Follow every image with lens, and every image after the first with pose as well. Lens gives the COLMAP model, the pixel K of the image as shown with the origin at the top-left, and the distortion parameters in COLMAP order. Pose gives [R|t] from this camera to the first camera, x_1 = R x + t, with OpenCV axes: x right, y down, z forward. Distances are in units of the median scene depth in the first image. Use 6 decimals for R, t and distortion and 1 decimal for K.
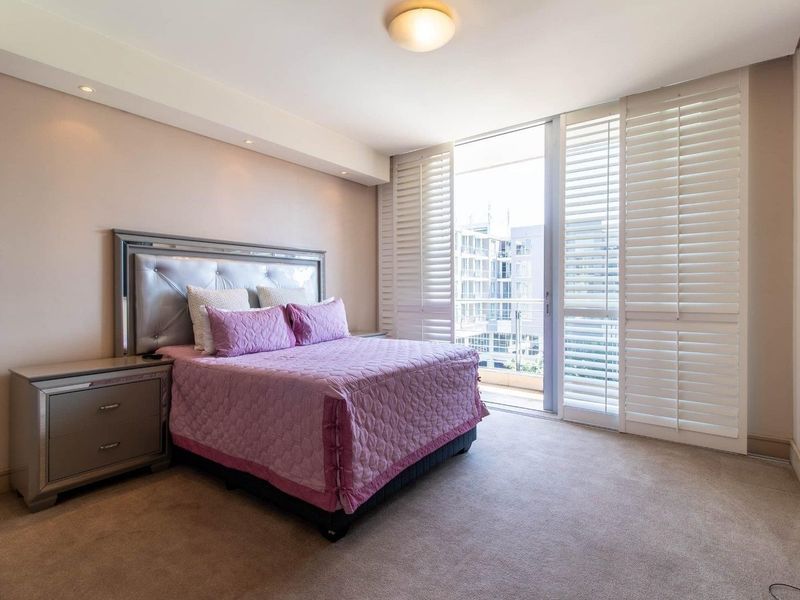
lens RADIAL K [[412.9, 0, 395.5], [0, 412.9, 295.0], [0, 0, 1]] dist [0.012100, 0.001306]
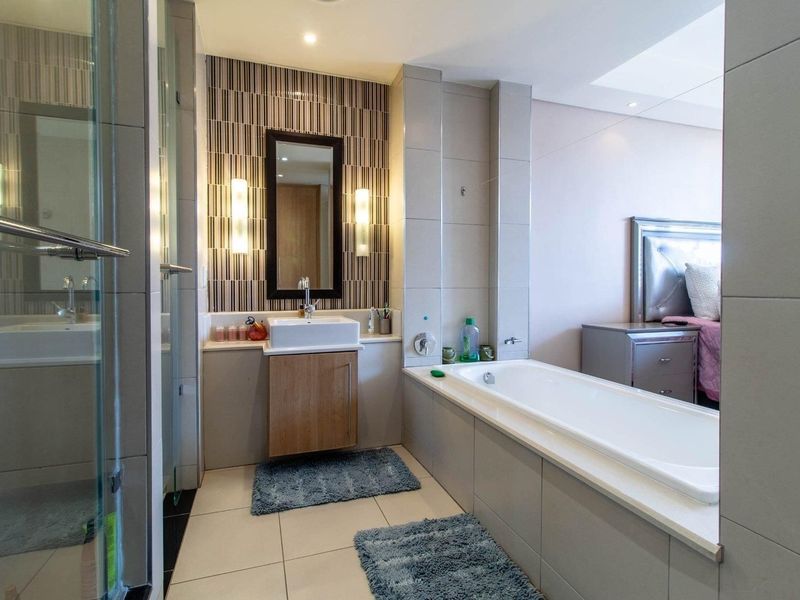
lens RADIAL K [[412.9, 0, 395.5], [0, 412.9, 295.0], [0, 0, 1]] dist [0.012100, 0.001306]
pose [[0.826863, 0.010197, -0.562310, -0.563769], [-0.004116, 0.999919, 0.012080, 0.057095], [0.562388, -0.007673, 0.826838, -0.389360]]
